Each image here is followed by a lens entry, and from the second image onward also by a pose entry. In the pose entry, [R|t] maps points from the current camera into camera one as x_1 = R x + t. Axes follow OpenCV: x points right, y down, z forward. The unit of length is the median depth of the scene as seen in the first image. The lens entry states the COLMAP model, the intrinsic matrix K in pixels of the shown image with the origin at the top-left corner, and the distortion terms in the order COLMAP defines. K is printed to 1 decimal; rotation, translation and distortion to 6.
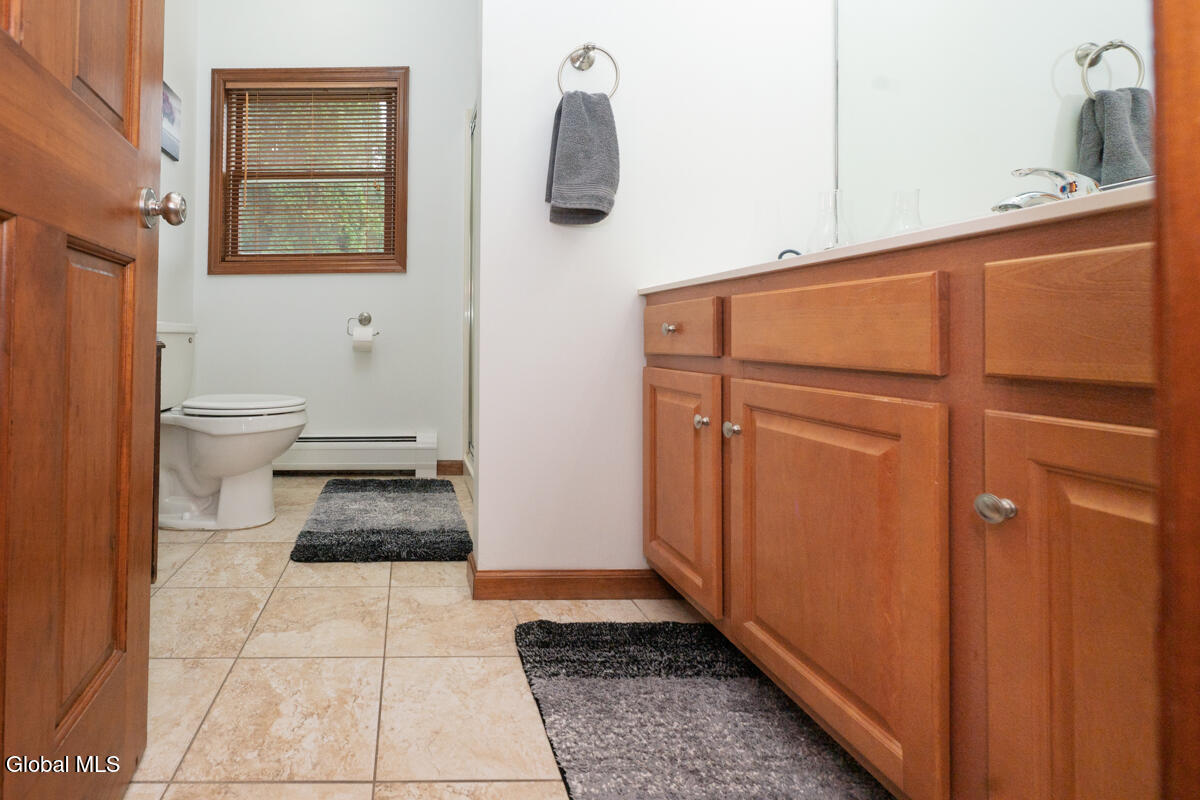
lens RADIAL K [[486.1, 0, 614.2], [0, 486.1, 409.2], [0, 0, 1]] dist [-0.000688, -0.000167]
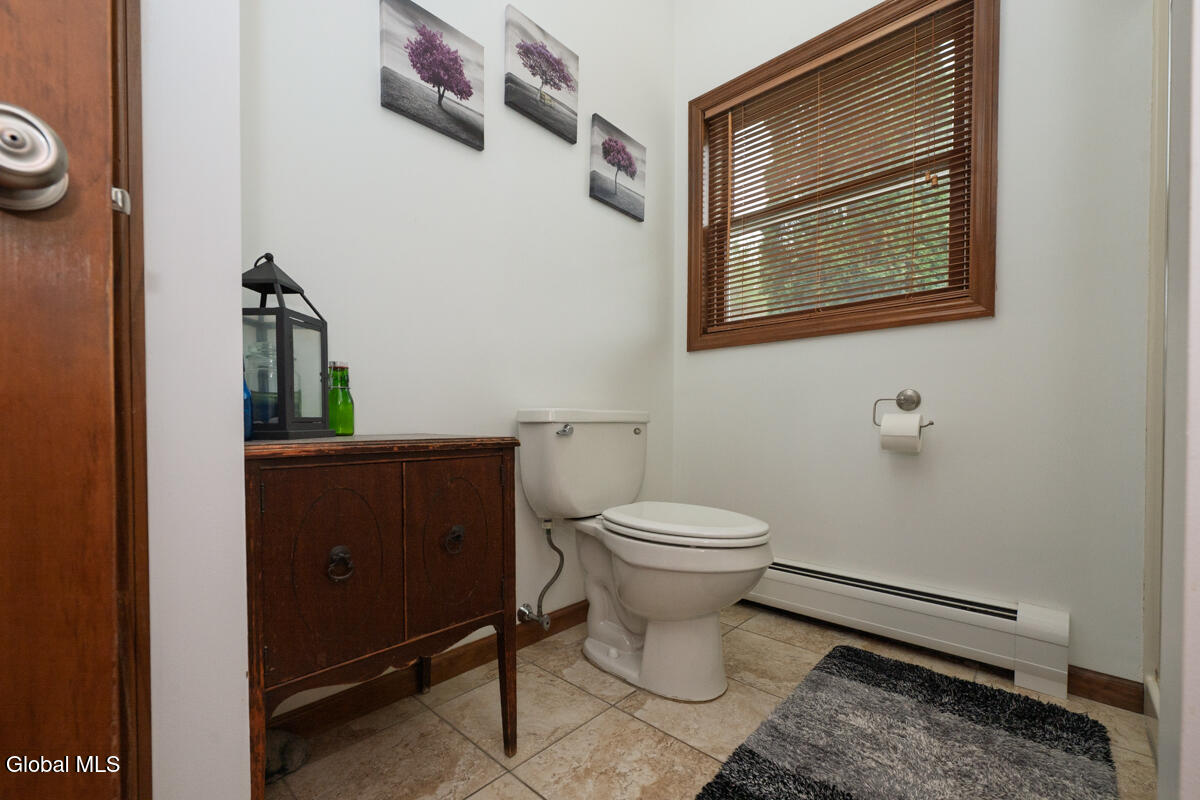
lens RADIAL K [[492.1, 0, 569.8], [0, 492.1, 389.9], [0, 0, 1]] dist [-0.008047, 0.000888]
pose [[0.379963, -0.043983, -0.923955, -0.134206], [-0.147997, 0.983110, -0.107661, -0.087402], [0.913085, 0.177650, 0.367037, 0.488203]]
